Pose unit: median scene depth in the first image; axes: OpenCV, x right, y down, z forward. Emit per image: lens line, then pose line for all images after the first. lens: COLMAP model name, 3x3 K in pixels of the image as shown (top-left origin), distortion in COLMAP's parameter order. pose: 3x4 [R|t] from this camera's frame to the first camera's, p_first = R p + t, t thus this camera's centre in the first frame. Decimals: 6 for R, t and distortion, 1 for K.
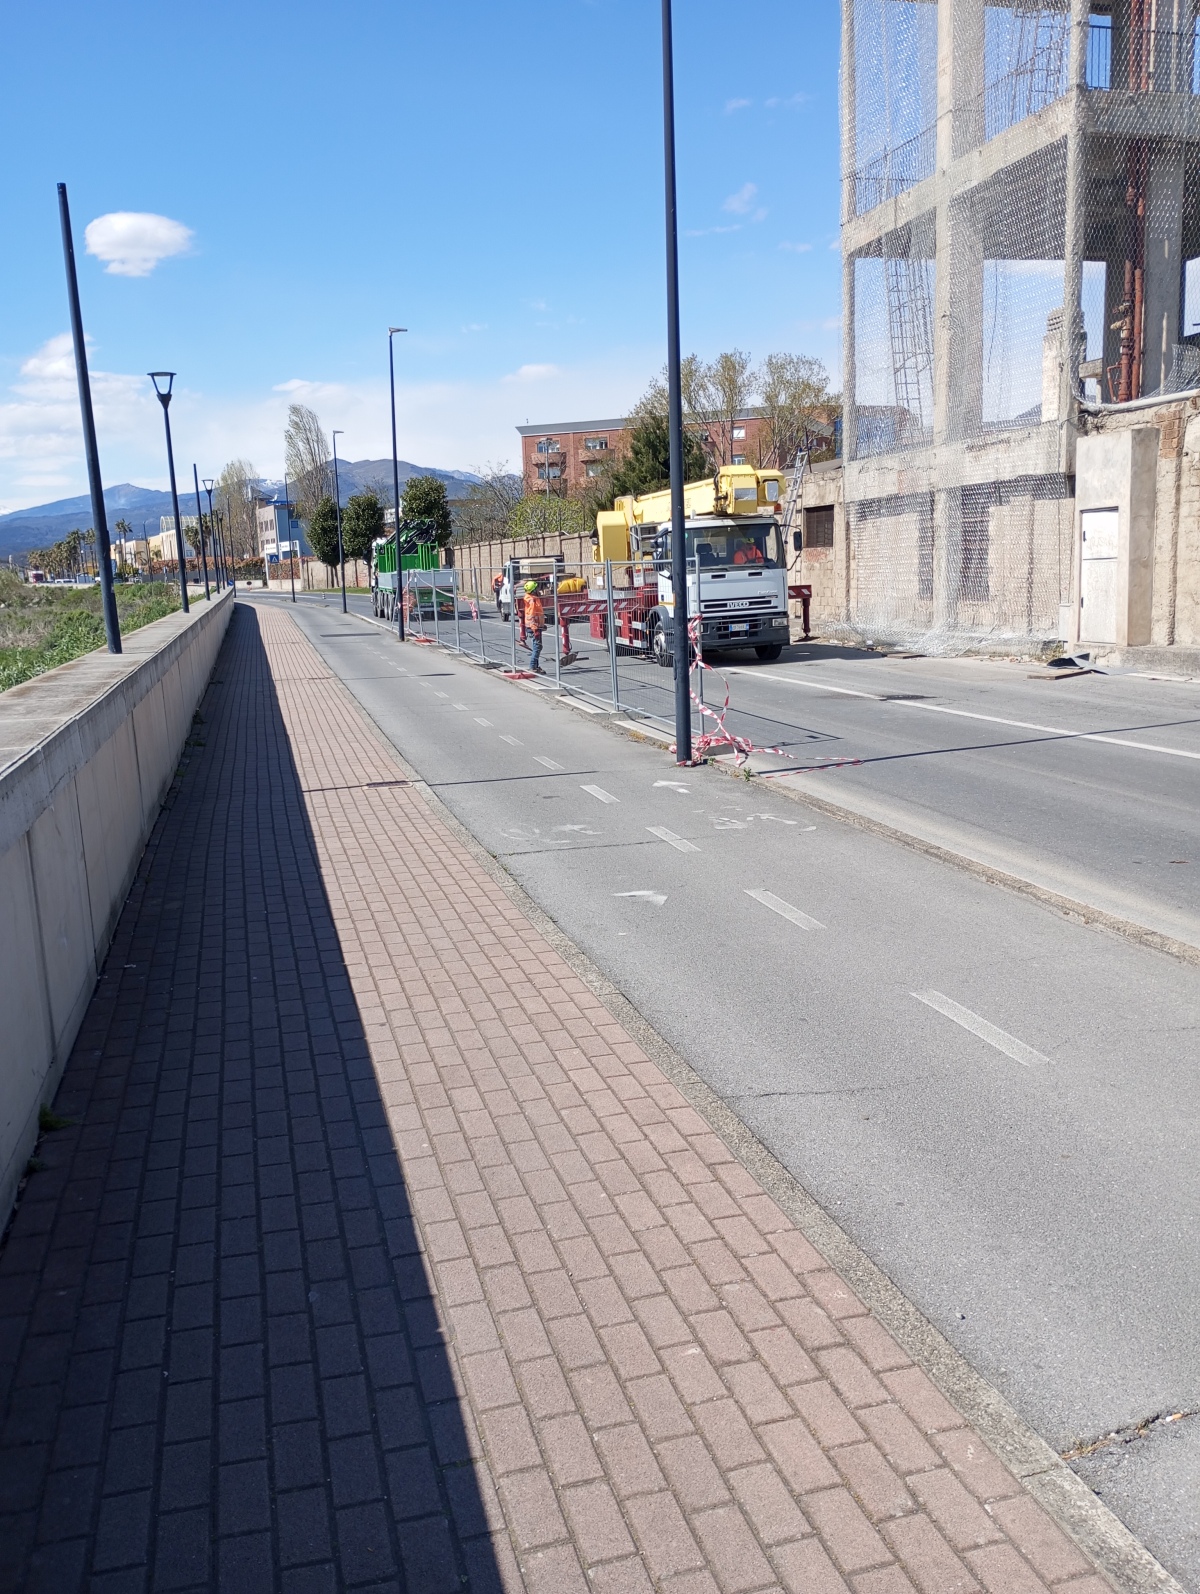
lens RADIAL K [[1374.9, 0, 600.0], [0, 1374.9, 797.0], [0, 0, 1]] dist [0.004032, 0.109466]
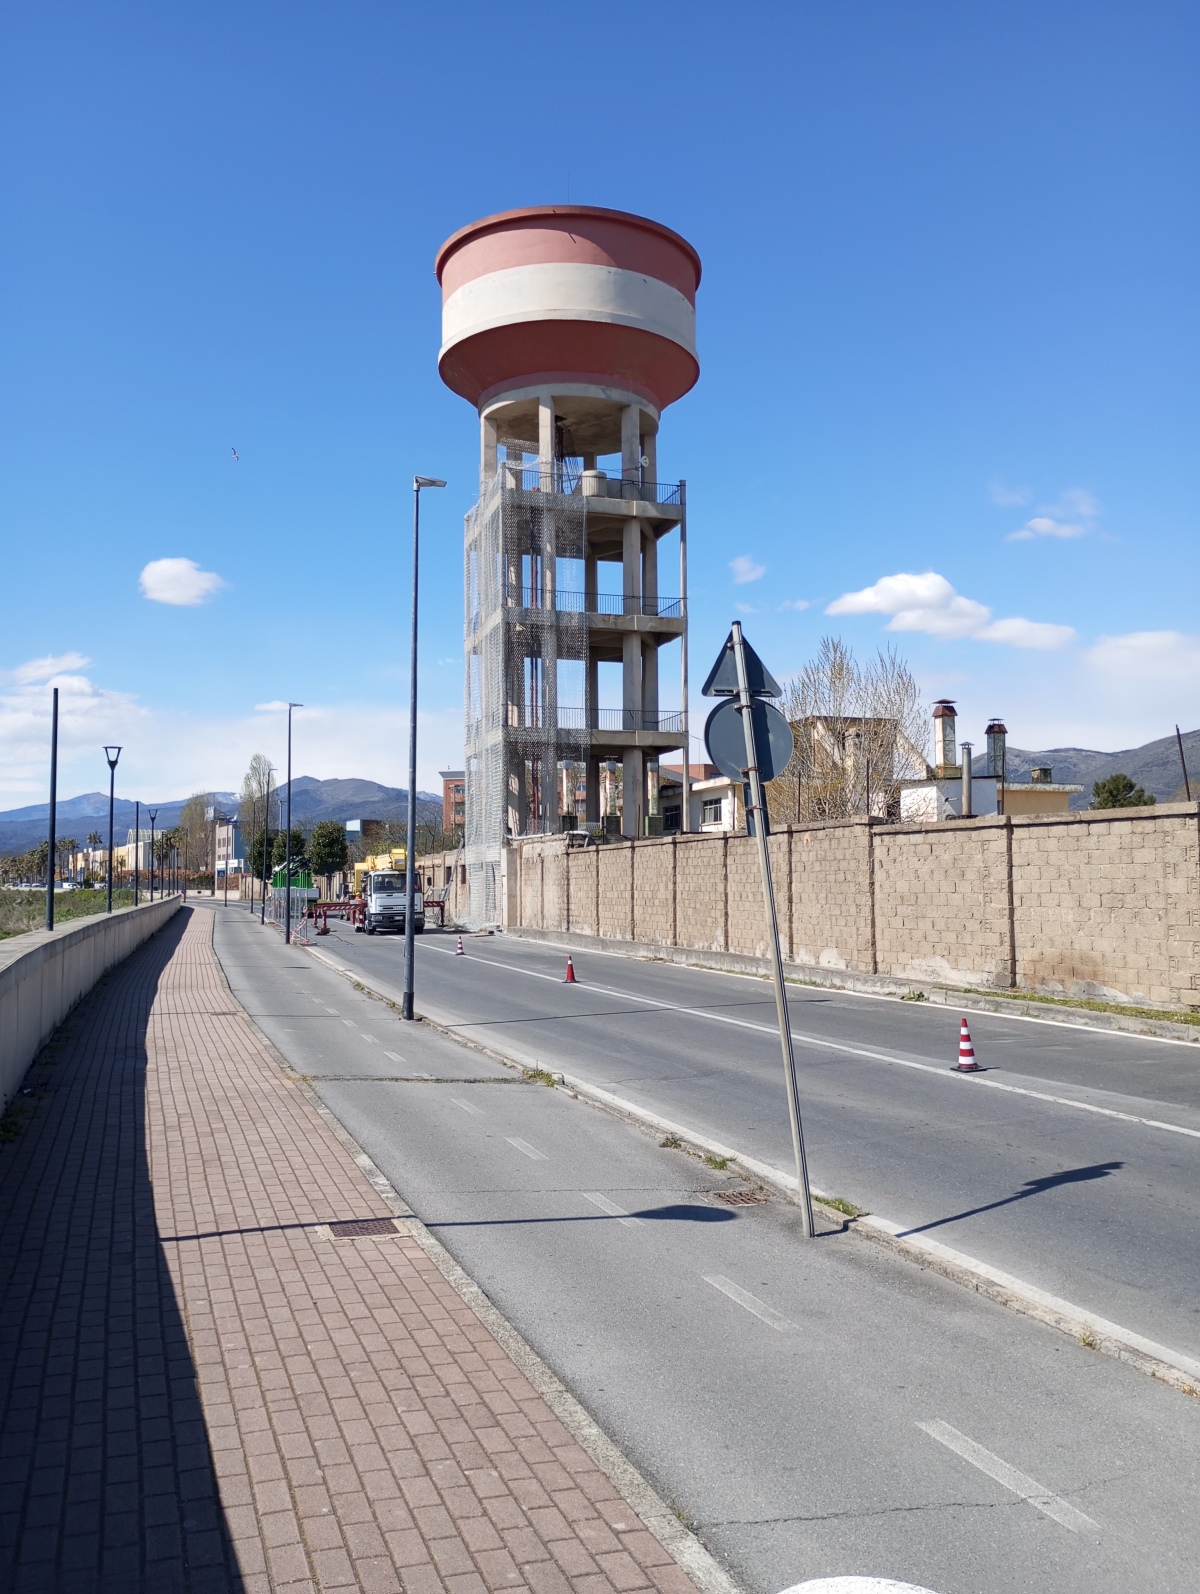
lens RADIAL K [[1374.9, 0, 600.0], [0, 1374.9, 797.0], [0, 0, 1]] dist [0.004032, 0.109466]
pose [[0.998900, 0.038118, 0.027303, 0.087268], [-0.030778, 0.972350, -0.231491, 0.047222], [-0.035373, 0.230396, 0.972454, -0.302240]]
